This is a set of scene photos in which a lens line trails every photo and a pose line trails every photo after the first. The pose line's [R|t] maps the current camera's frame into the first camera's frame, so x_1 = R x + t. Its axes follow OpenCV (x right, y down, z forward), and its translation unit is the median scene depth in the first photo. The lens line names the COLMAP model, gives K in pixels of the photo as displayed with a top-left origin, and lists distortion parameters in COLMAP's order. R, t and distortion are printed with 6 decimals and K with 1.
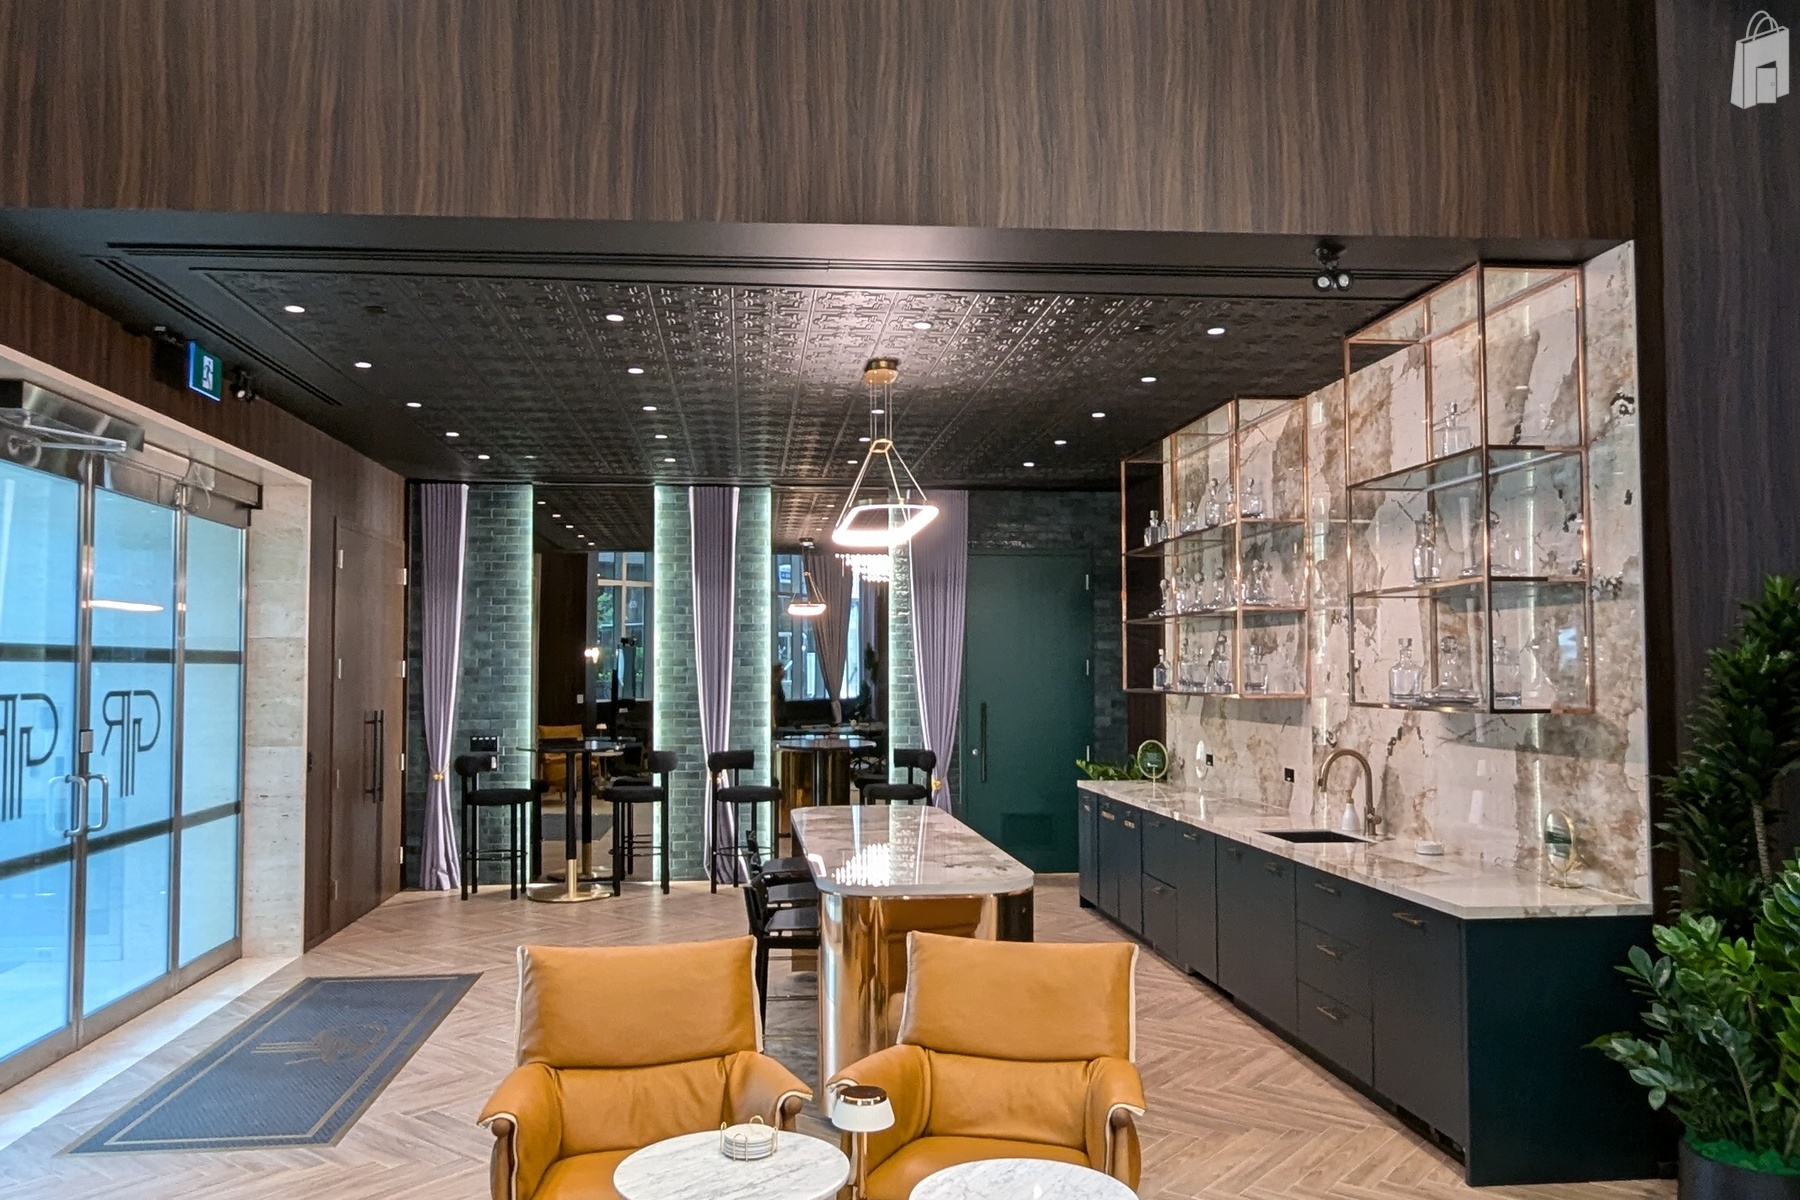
lens RADIAL K [[1318.5, 0, 878.5], [0, 1318.5, 613.4], [0, 0, 1]] dist [-0.005765, -0.009054]
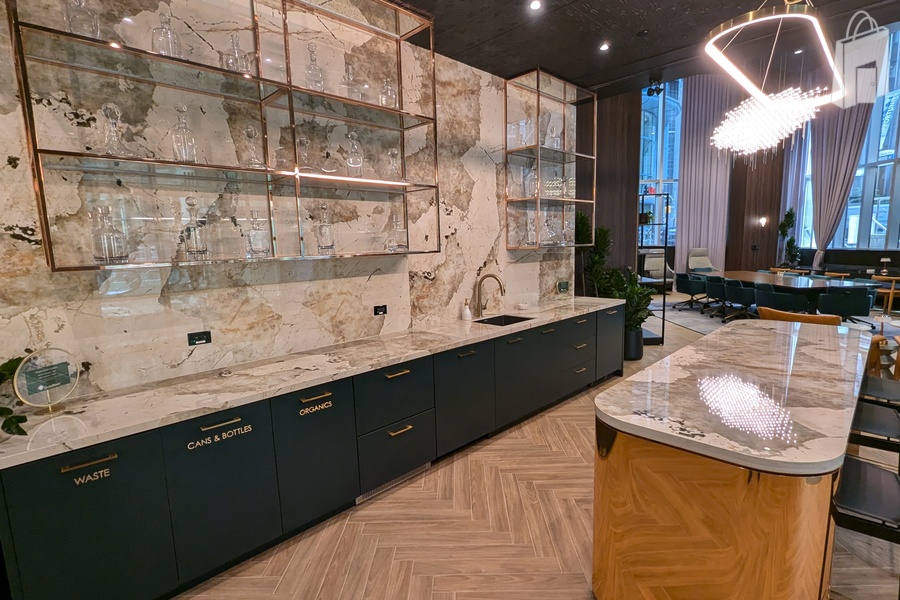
lens RADIAL K [[438.8, 0, 454.9], [0, 438.8, 306.1], [0, 0, 1]] dist [-0.001792, -0.000329]
pose [[-0.627540, -0.093136, 0.772994, -0.092921], [-0.004004, 0.993192, 0.116416, 0.058240], [-0.778574, 0.069960, -0.623641, 1.128337]]
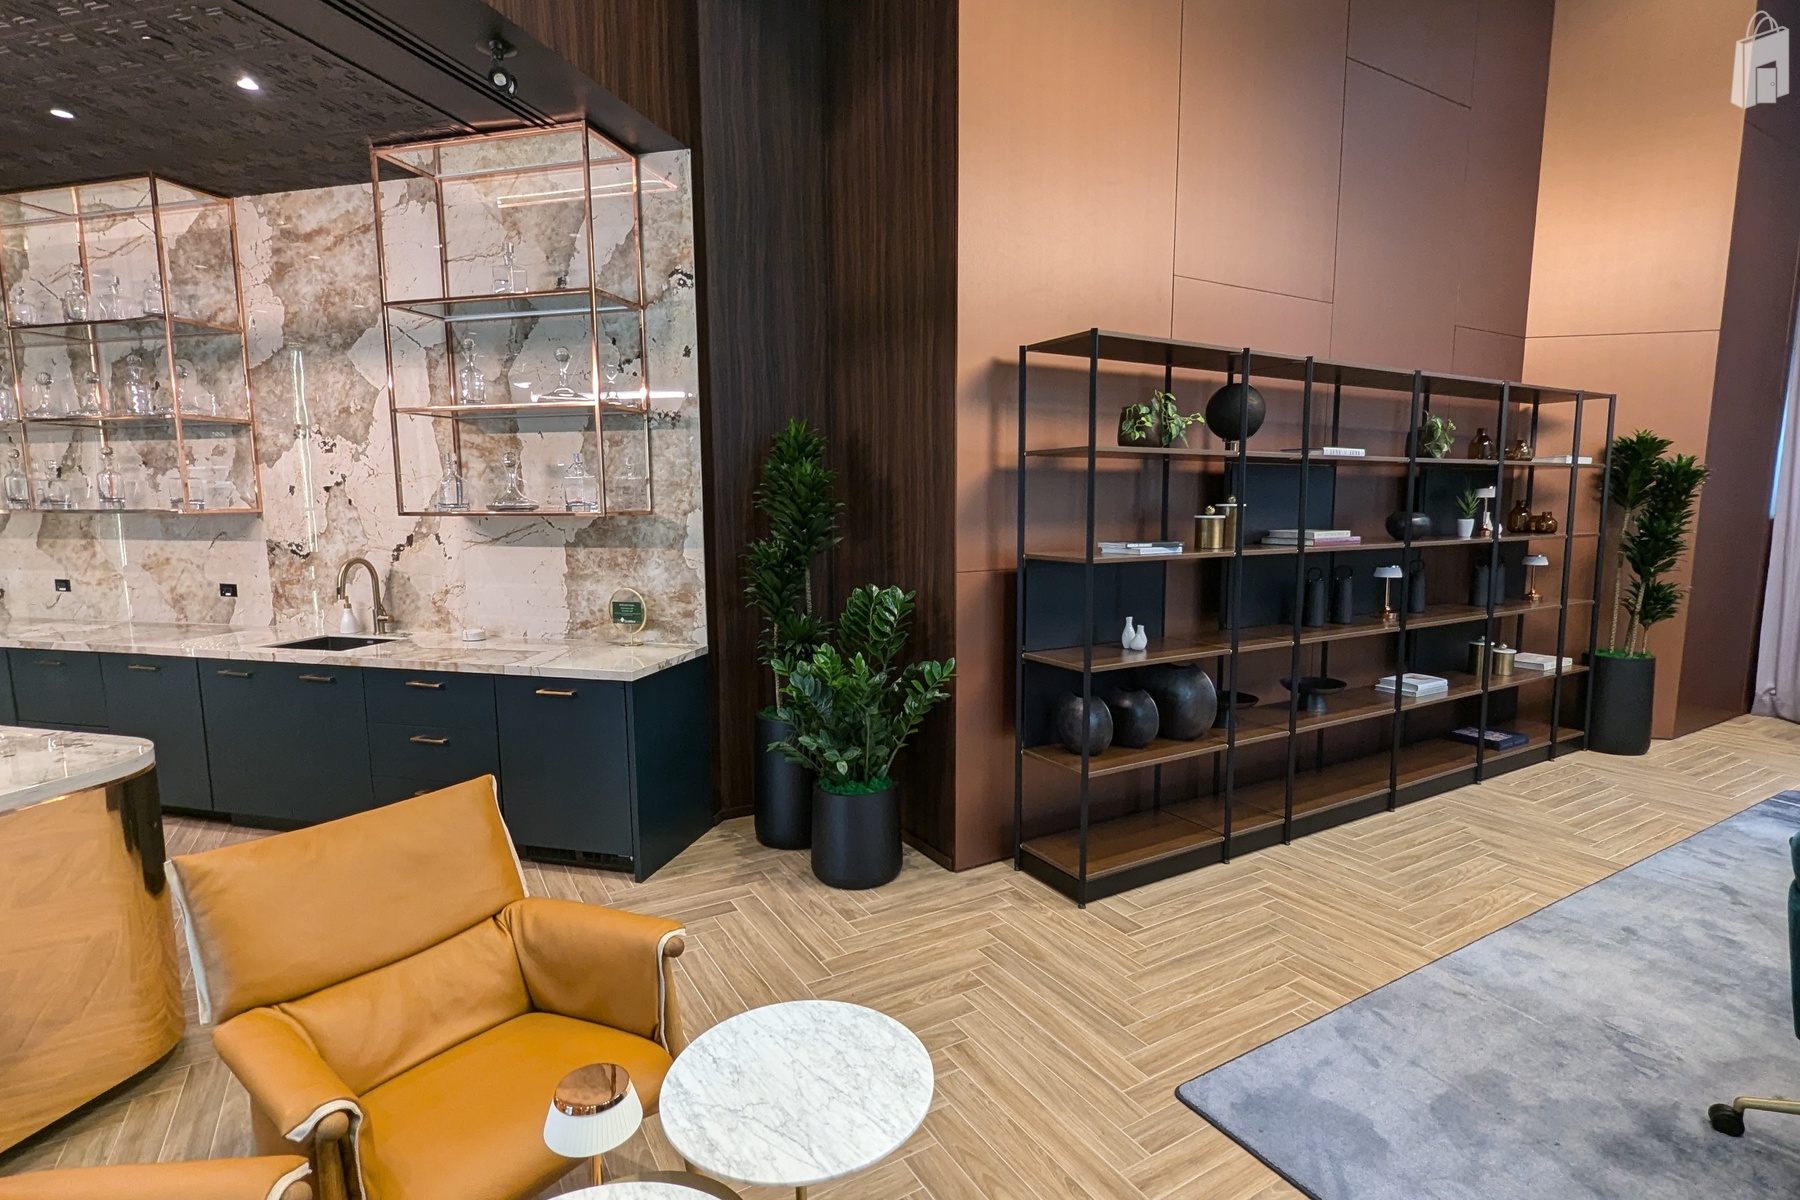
lens RADIAL K [[877.6, 0, 914.2], [0, 877.6, 609.0], [0, 0, 1]] dist [-0.001792, -0.000329]
pose [[0.342730, -0.119134, 0.931849, -0.122709], [-0.038219, 0.989337, 0.140541, 0.021057], [-0.938656, -0.083782, 0.334523, 0.260078]]
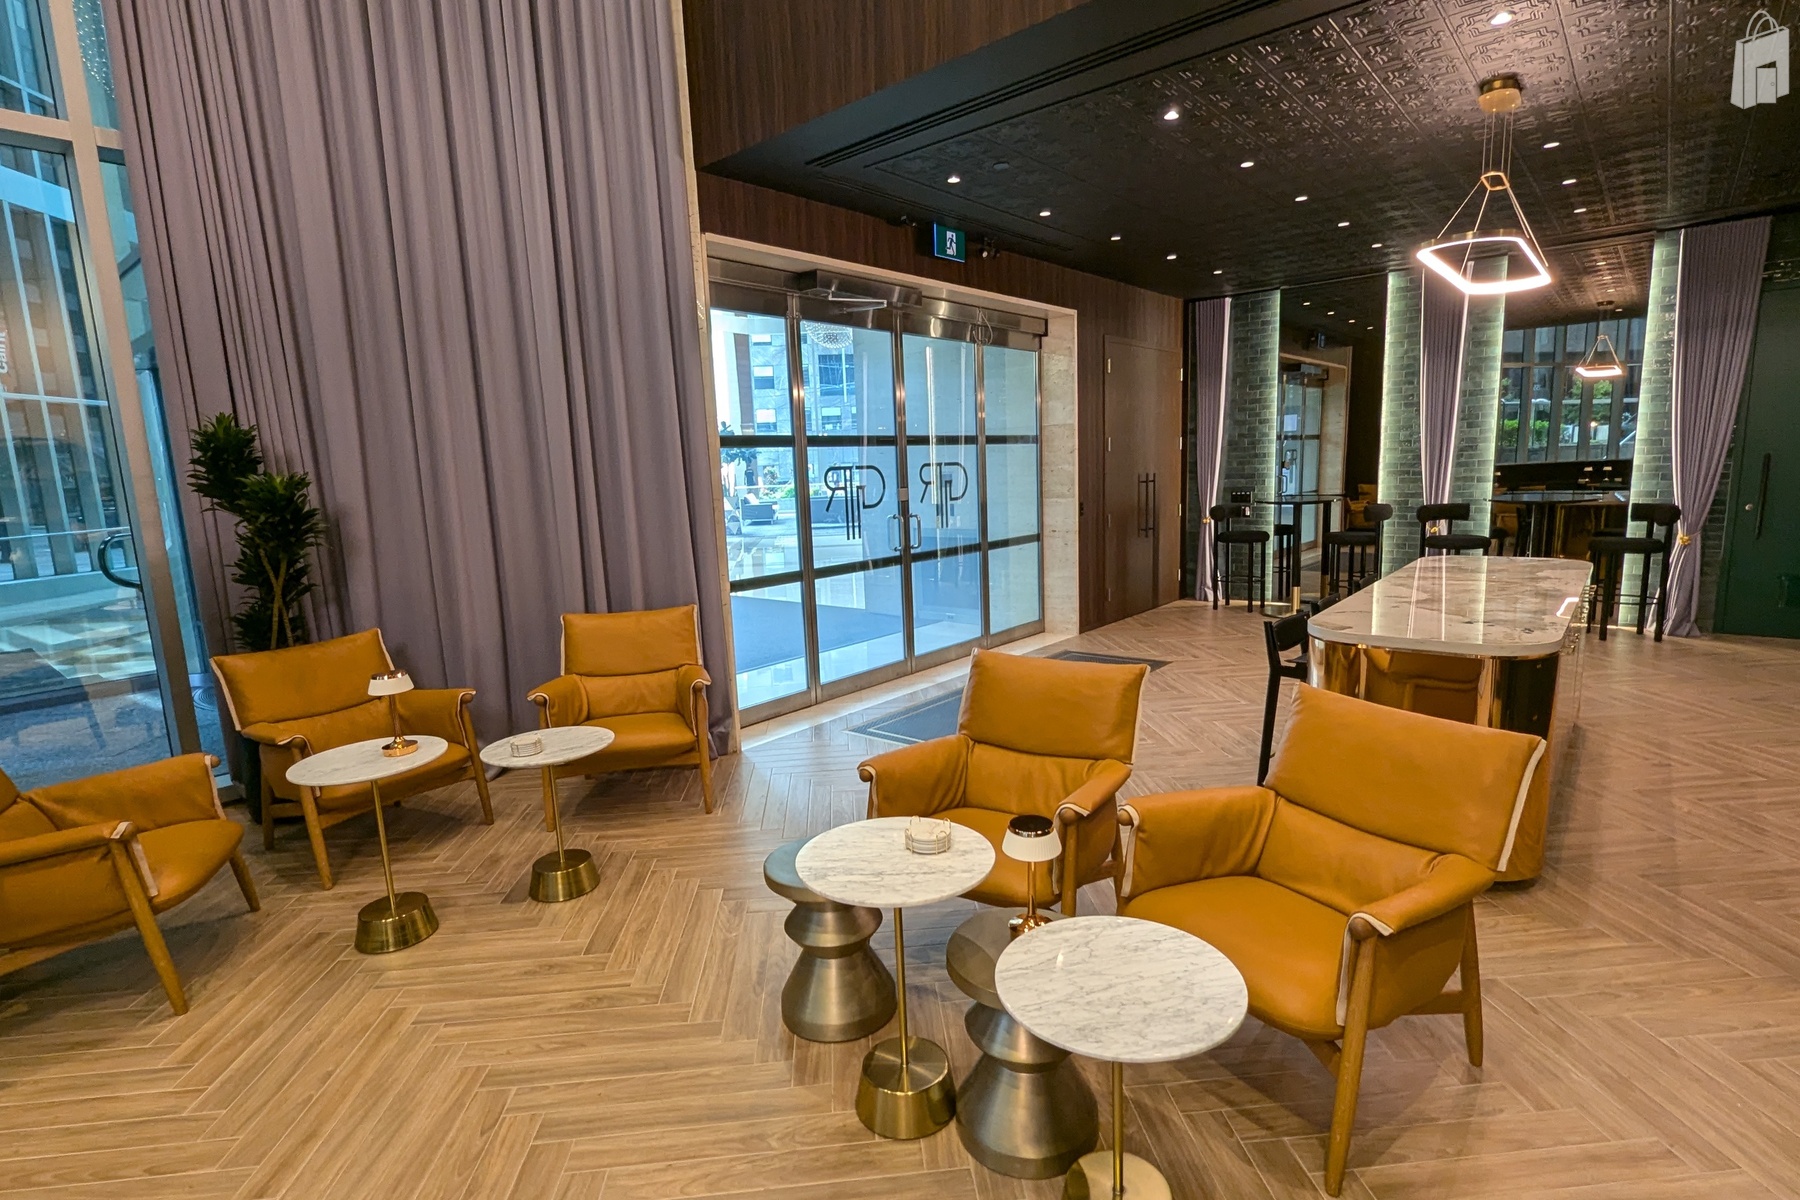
lens RADIAL K [[877.6, 0, 909.4], [0, 877.6, 605.1], [0, 0, 1]] dist [-0.001792, -0.000329]
pose [[0.696192, 0.090213, -0.712164, 0.146747], [0.067221, 0.979520, 0.189794, 0.018706], [0.714701, -0.180006, 0.675870, 0.175324]]
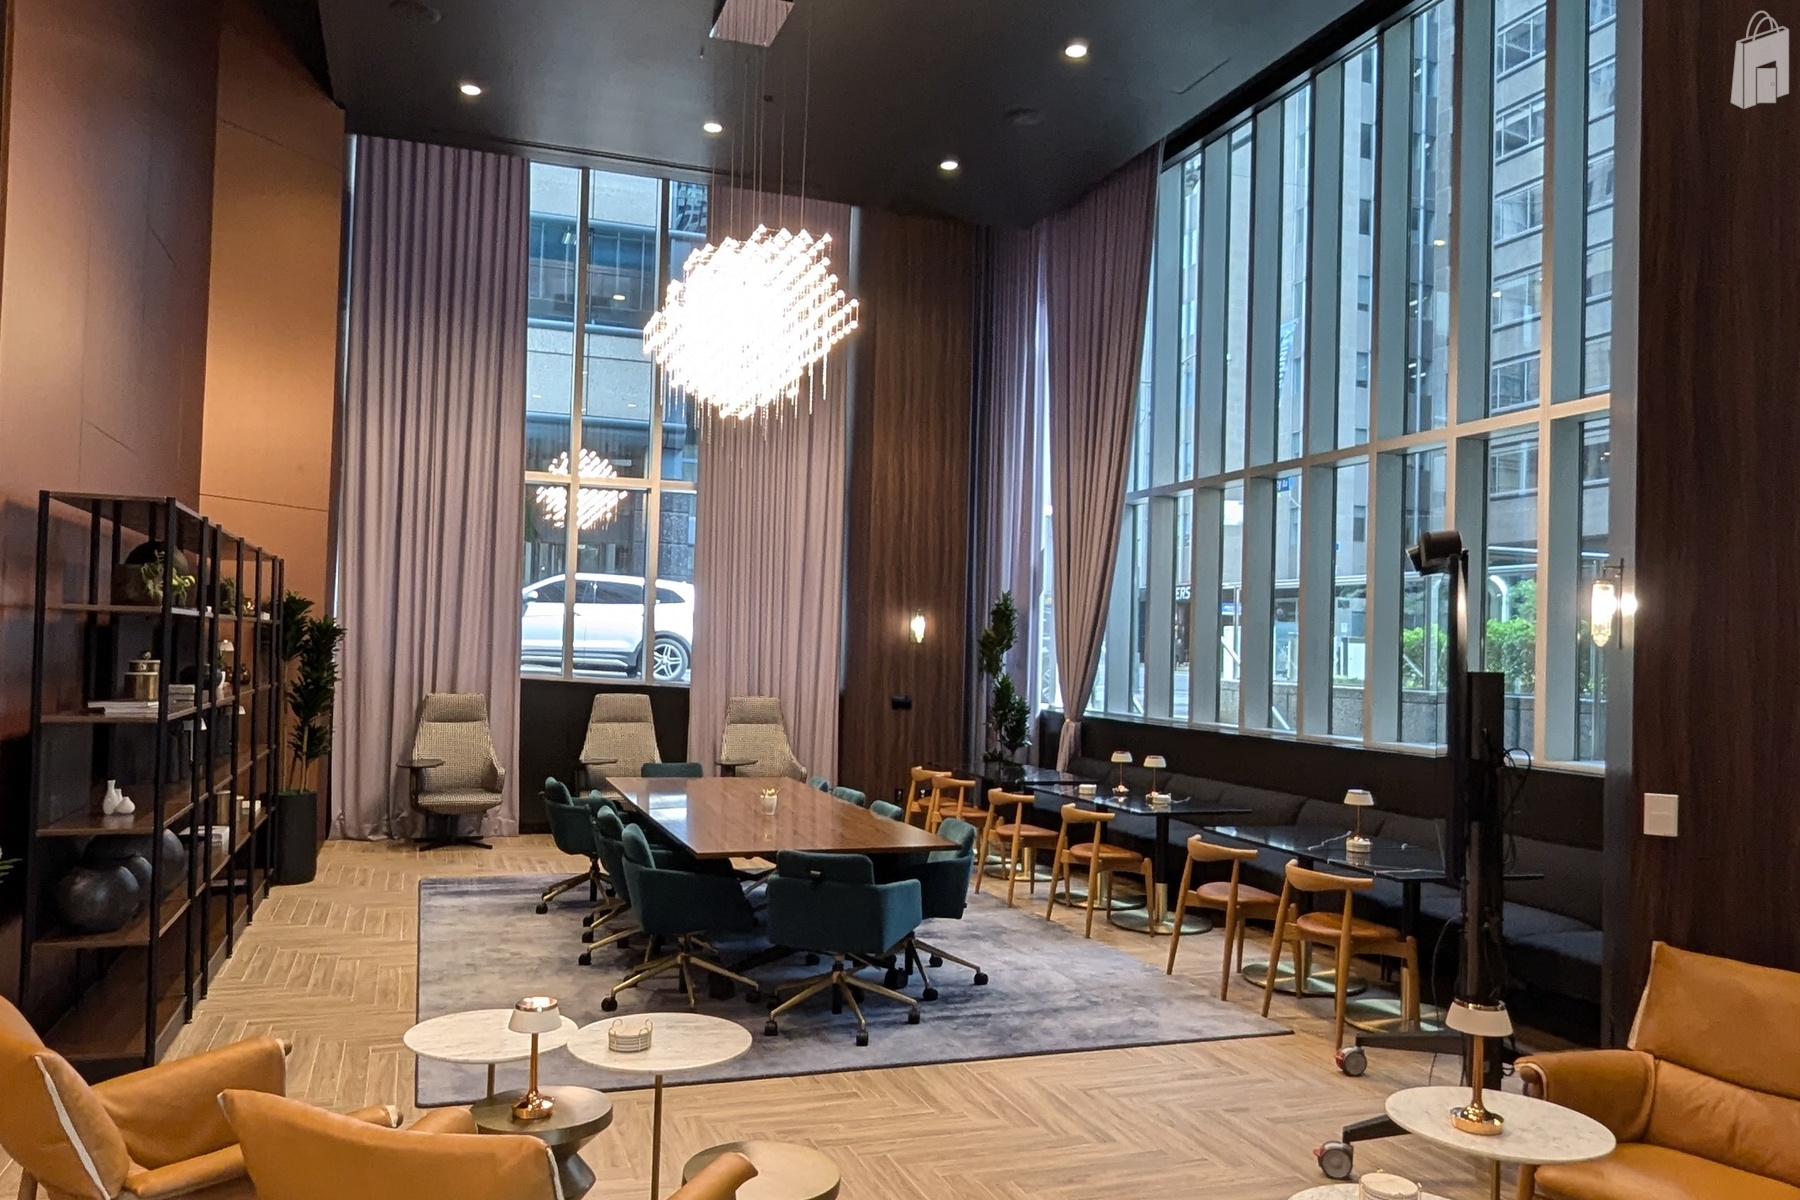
lens RADIAL K [[1318.5, 0, 889.0], [0, 1318.5, 606.2], [0, 0, 1]] dist [-0.005765, -0.009054]
pose [[-0.854444, -0.004920, 0.519520, -0.326963], [-0.048696, 0.996311, -0.070655, 0.027005], [-0.517256, -0.085669, -0.851532, 0.681863]]
